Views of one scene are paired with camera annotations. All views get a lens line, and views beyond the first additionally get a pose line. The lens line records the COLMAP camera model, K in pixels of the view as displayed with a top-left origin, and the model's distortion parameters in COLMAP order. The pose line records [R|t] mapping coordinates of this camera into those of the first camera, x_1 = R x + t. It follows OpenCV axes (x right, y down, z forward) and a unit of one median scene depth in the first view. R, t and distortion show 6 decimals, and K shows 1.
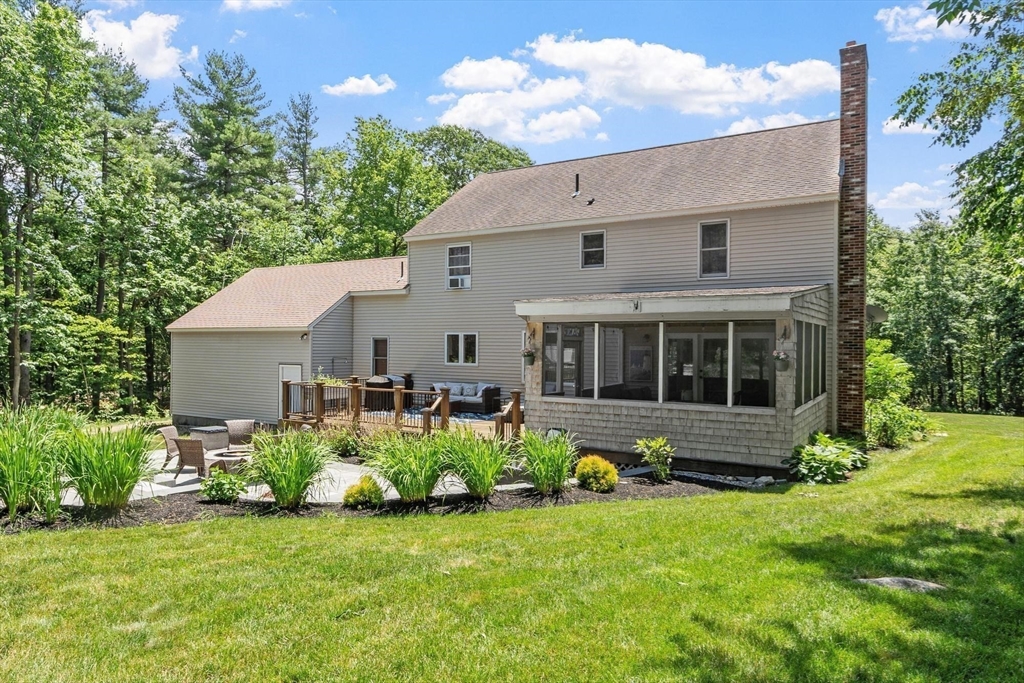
lens RADIAL K [[699.3, 0, 512.0], [0, 699.3, 341.5], [0, 0, 1]] dist [0.009543, 0.002084]
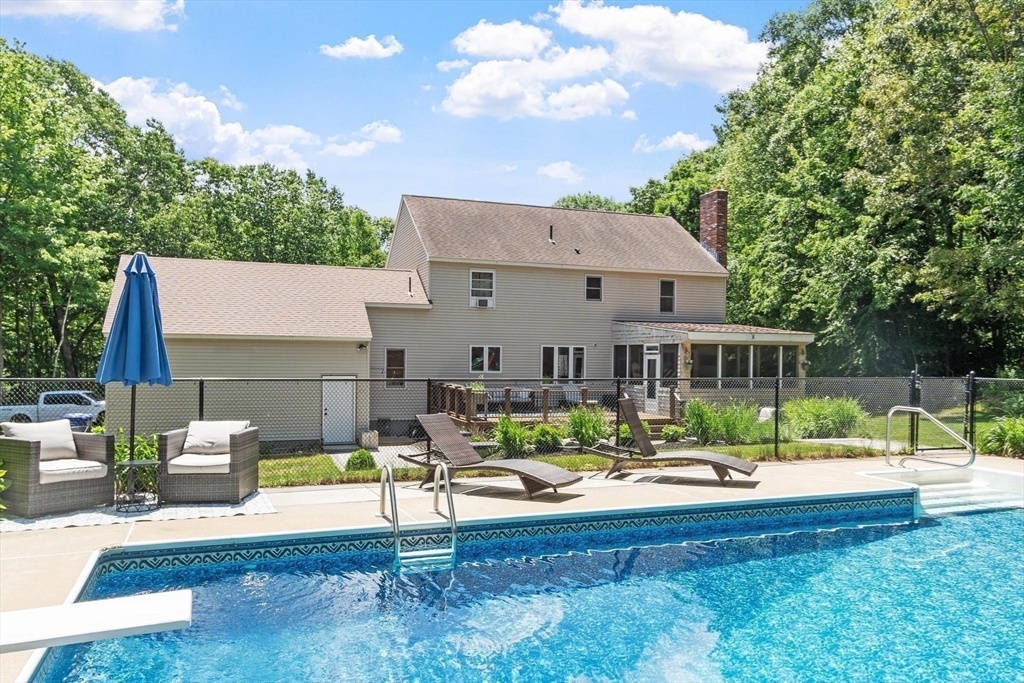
lens RADIAL K [[749.6, 0, 513.3], [0, 749.6, 383.0], [0, 0, 1]] dist [0.004985, -0.044739]
pose [[0.583439, -0.031144, 0.811560, -1.028987], [-0.010169, 0.998906, 0.045644, -0.007750], [-0.812094, -0.034883, 0.582484, 0.215202]]
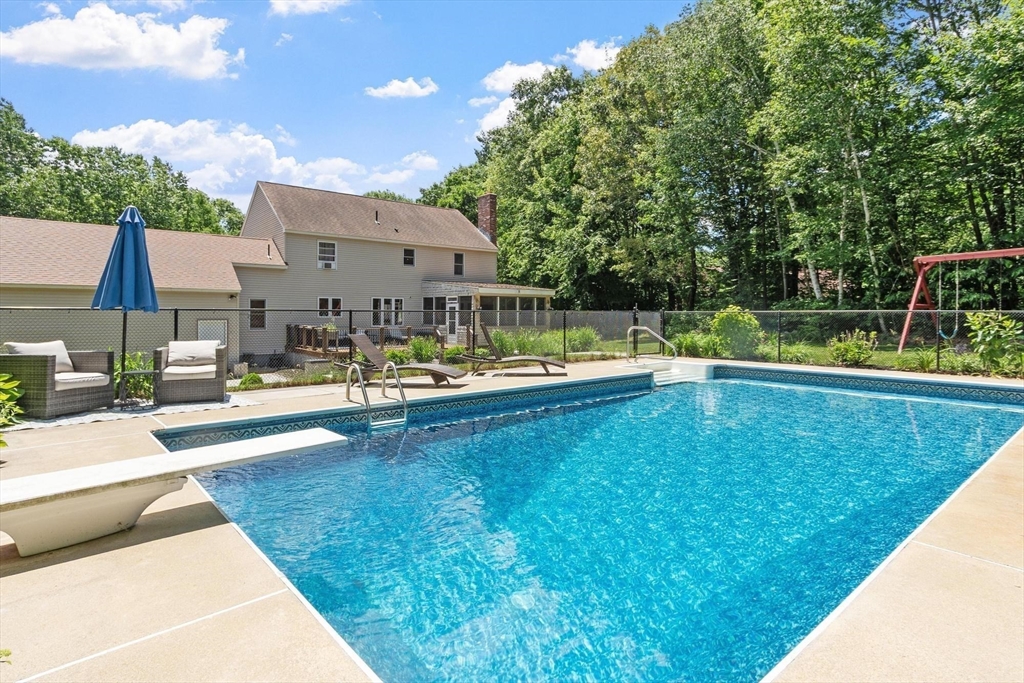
lens RADIAL K [[541.5, 0, 511.6], [0, 541.5, 308.8], [0, 0, 1]] dist [-0.002836, -0.001438]
pose [[0.279051, -0.002200, 0.960274, -1.086509], [-0.007736, 0.999960, 0.004539, 0.004608], [-0.960245, -0.008695, 0.279023, 0.253611]]
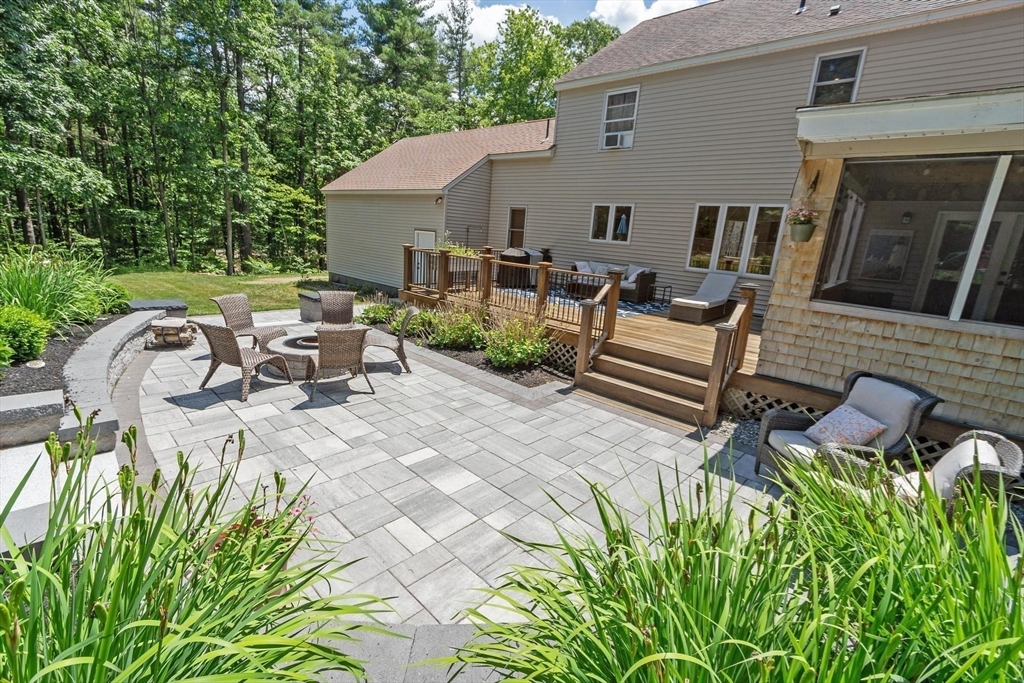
lens RADIAL K [[455.8, 0, 512.0], [0, 455.8, 341.5], [0, 0, 1]] dist [0.000990, 0.000087]
pose [[0.980840, 0.104519, -0.164403, -0.080971], [-0.063737, 0.969618, 0.236174, 0.025568], [0.184092, -0.221171, 0.957702, 0.392453]]
